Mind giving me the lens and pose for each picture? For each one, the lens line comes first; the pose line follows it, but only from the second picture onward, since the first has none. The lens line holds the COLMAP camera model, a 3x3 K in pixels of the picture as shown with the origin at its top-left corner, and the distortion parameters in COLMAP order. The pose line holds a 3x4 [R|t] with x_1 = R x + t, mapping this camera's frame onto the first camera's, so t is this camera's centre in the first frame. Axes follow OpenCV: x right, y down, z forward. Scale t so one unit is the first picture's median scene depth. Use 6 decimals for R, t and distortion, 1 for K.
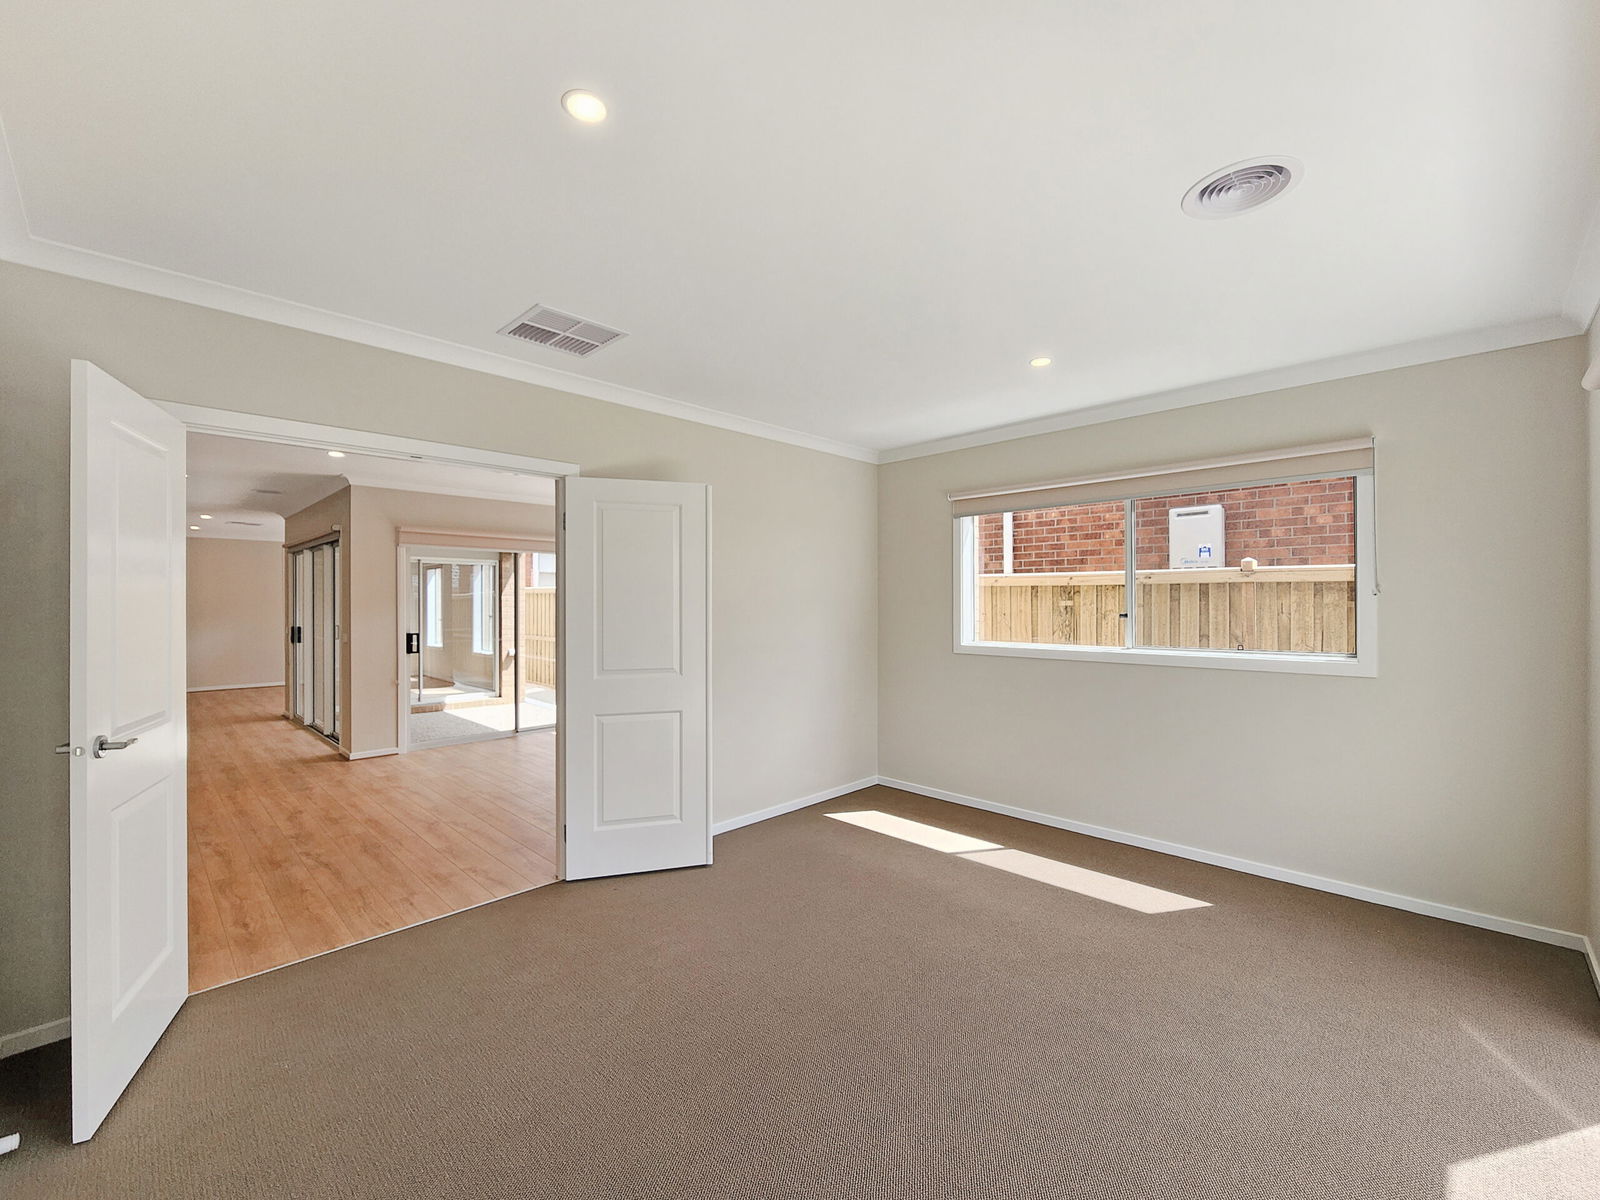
lens RADIAL K [[655.8, 0, 799.3], [0, 655.8, 608.7], [0, 0, 1]] dist [-0.000231, 0.000012]
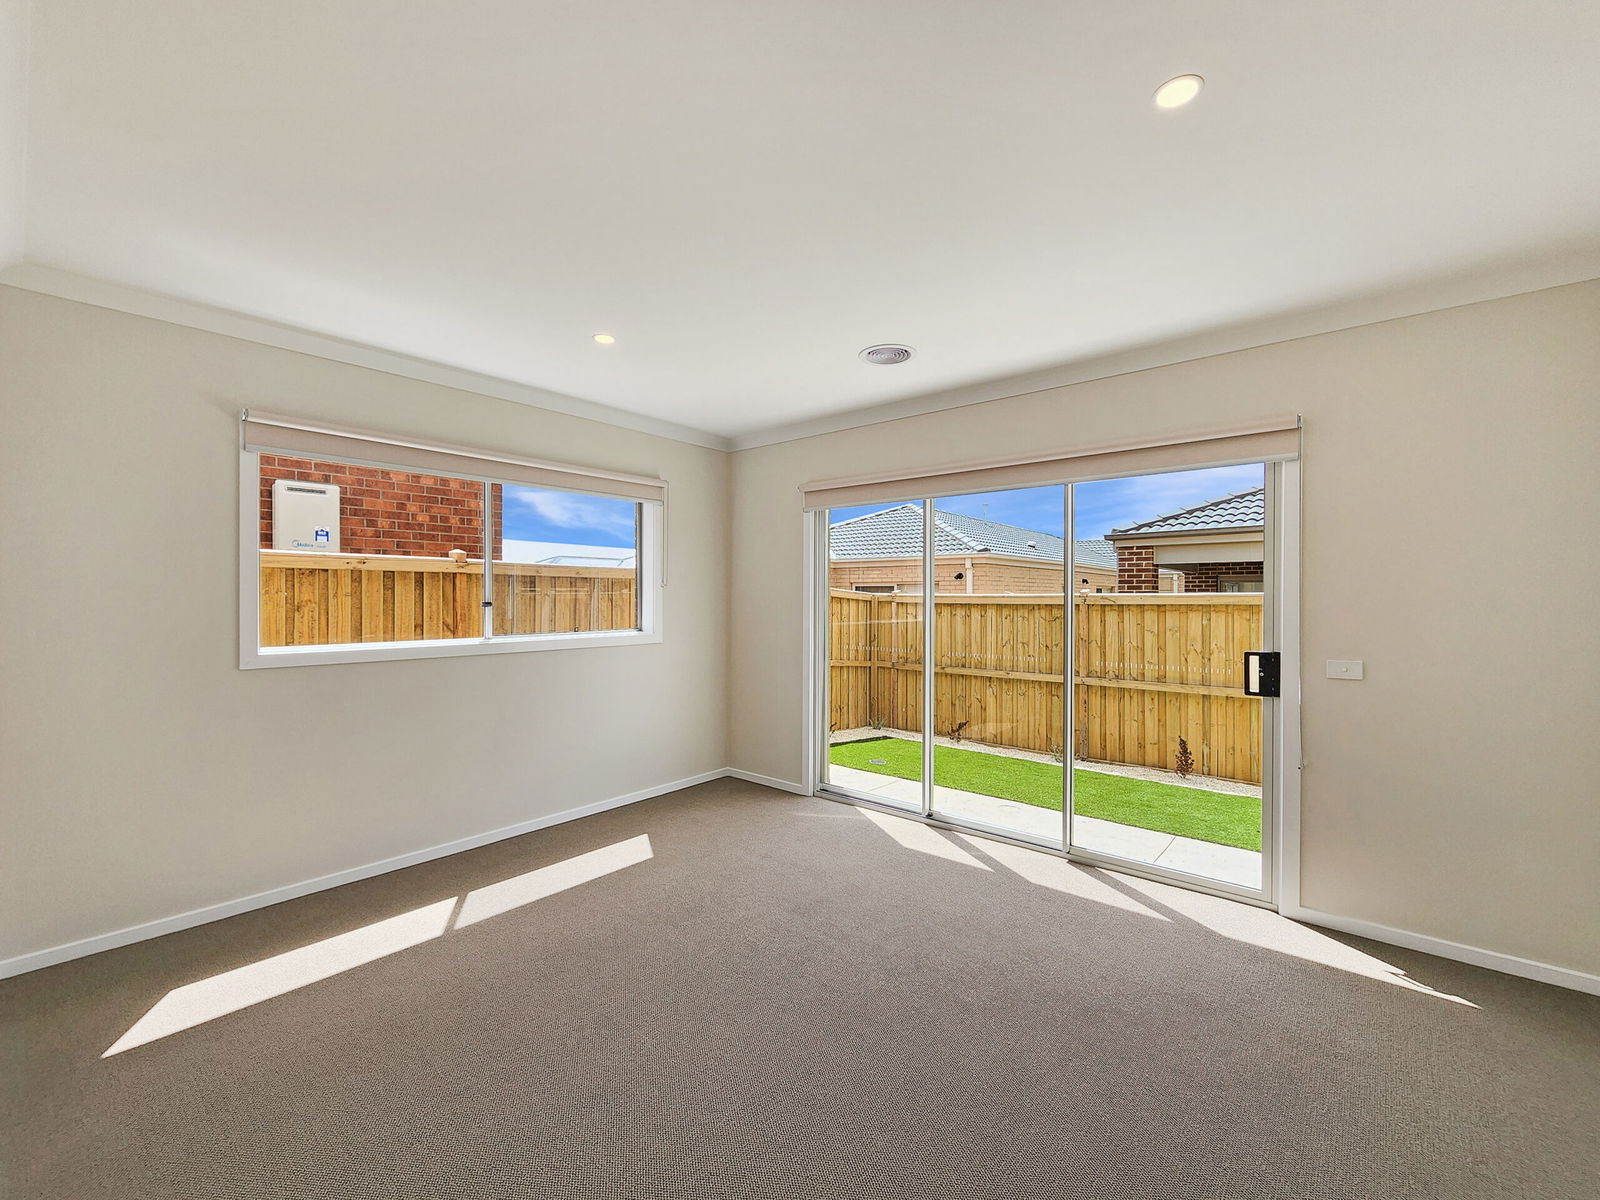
lens RADIAL K [[655.8, 0, 799.3], [0, 655.8, 608.7], [0, 0, 1]] dist [-0.000231, 0.000012]
pose [[-0.069256, -0.016593, 0.997461, -0.380613], [0.006299, 0.999834, 0.017070, 0.002687], [-0.997579, 0.007465, -0.069140, 0.483597]]
